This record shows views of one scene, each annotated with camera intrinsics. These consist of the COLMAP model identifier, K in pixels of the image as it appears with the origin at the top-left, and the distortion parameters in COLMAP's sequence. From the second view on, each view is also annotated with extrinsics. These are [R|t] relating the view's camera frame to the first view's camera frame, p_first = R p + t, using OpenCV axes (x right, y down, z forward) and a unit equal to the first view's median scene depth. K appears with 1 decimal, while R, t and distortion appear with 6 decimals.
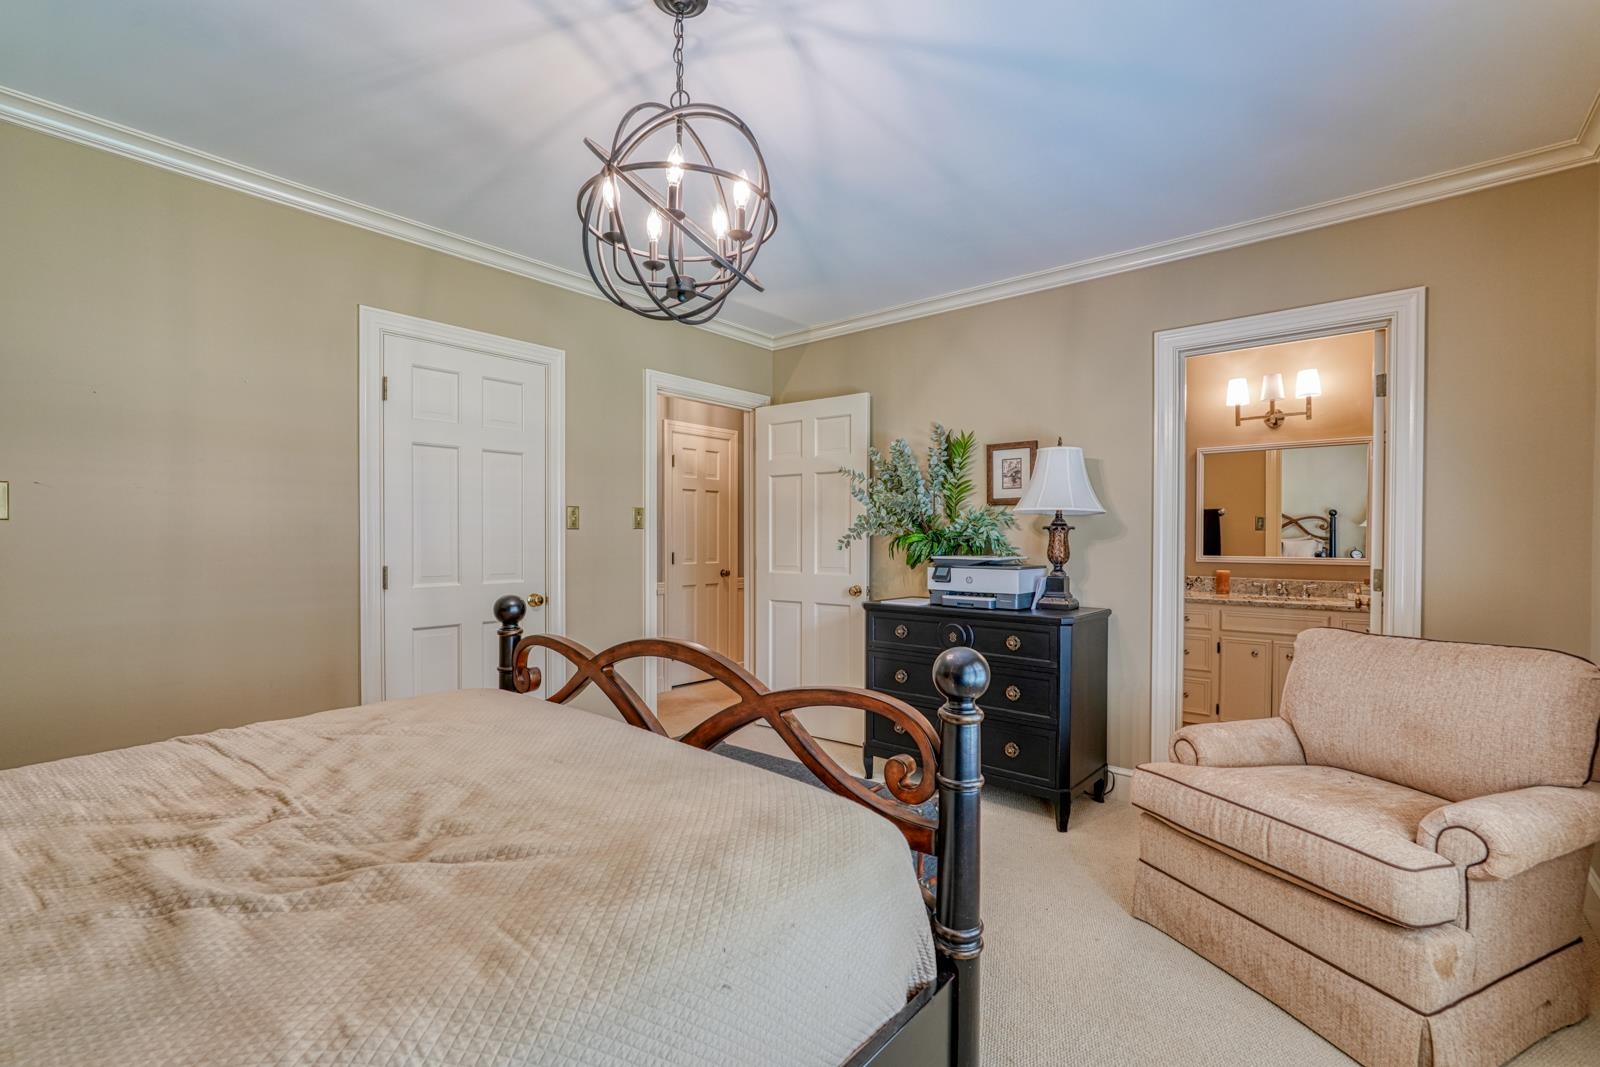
lens RADIAL K [[692.3, 0, 797.0], [0, 692.3, 532.9], [0, 0, 1]] dist [-0.002597, 0.000421]
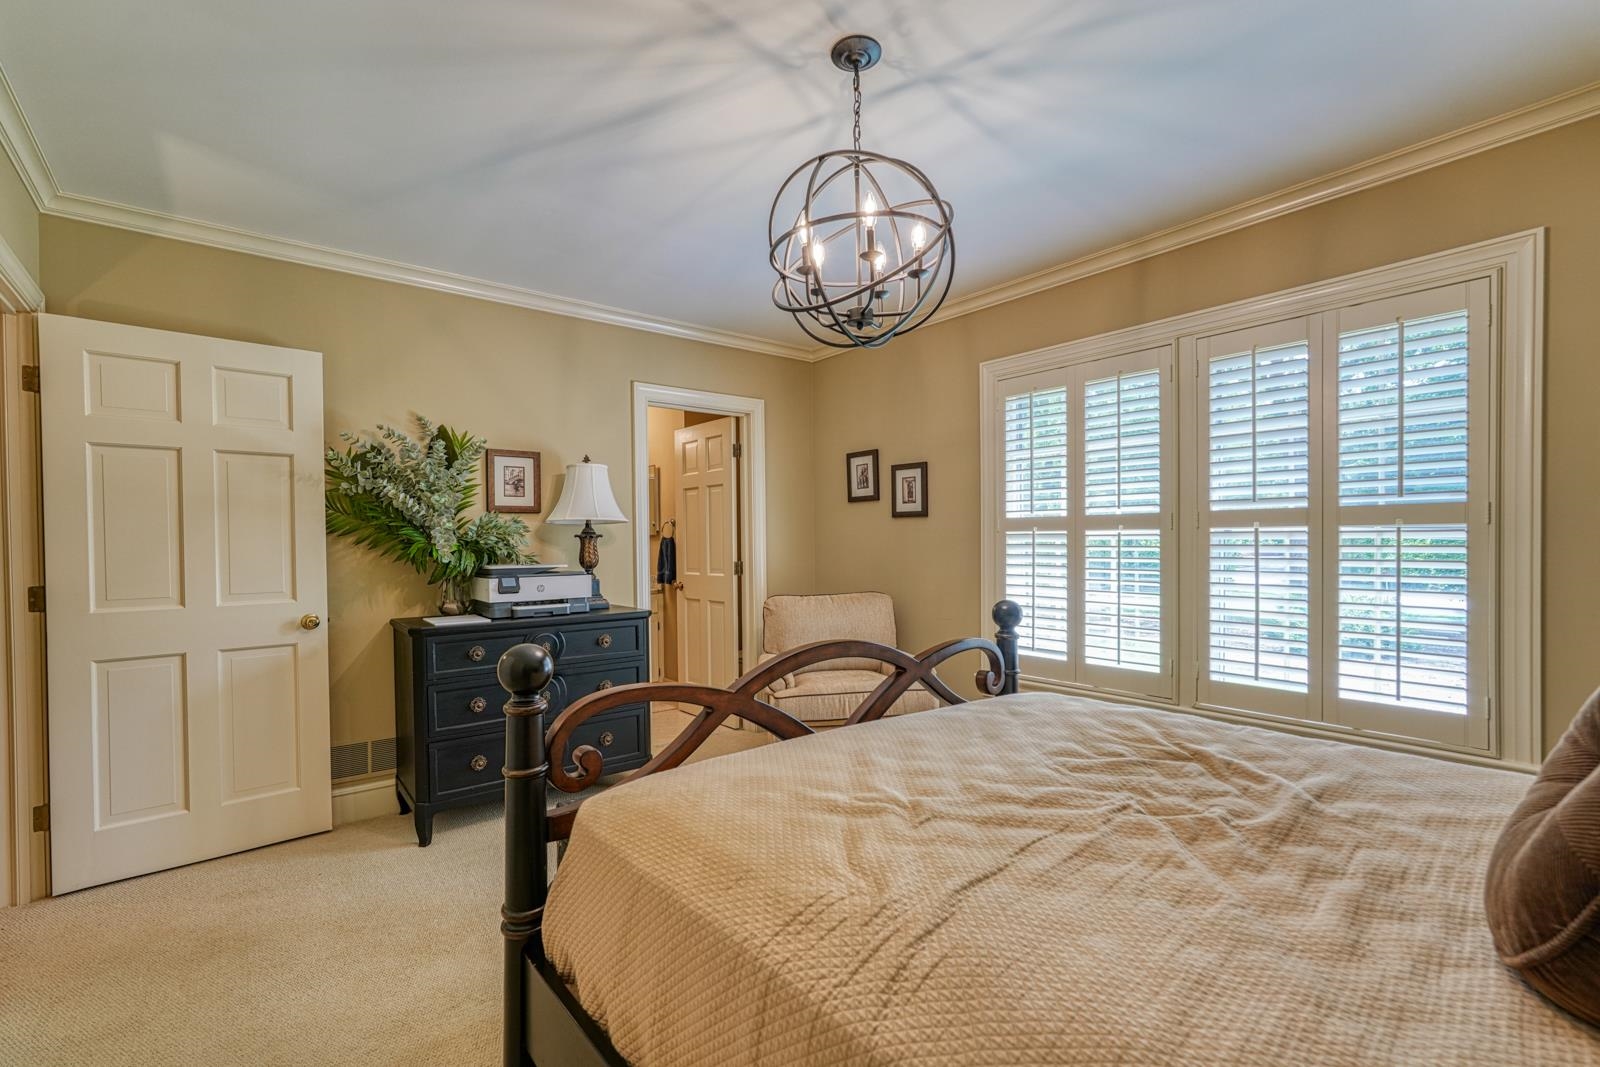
lens RADIAL K [[692.3, 0, 797.0], [0, 692.3, 532.9], [0, 0, 1]] dist [-0.002597, 0.000421]
pose [[0.186383, 0.013036, 0.982391, -0.648438], [0.010221, 0.999832, -0.015207, 0.007926], [-0.982424, 0.012875, 0.186219, 0.455848]]
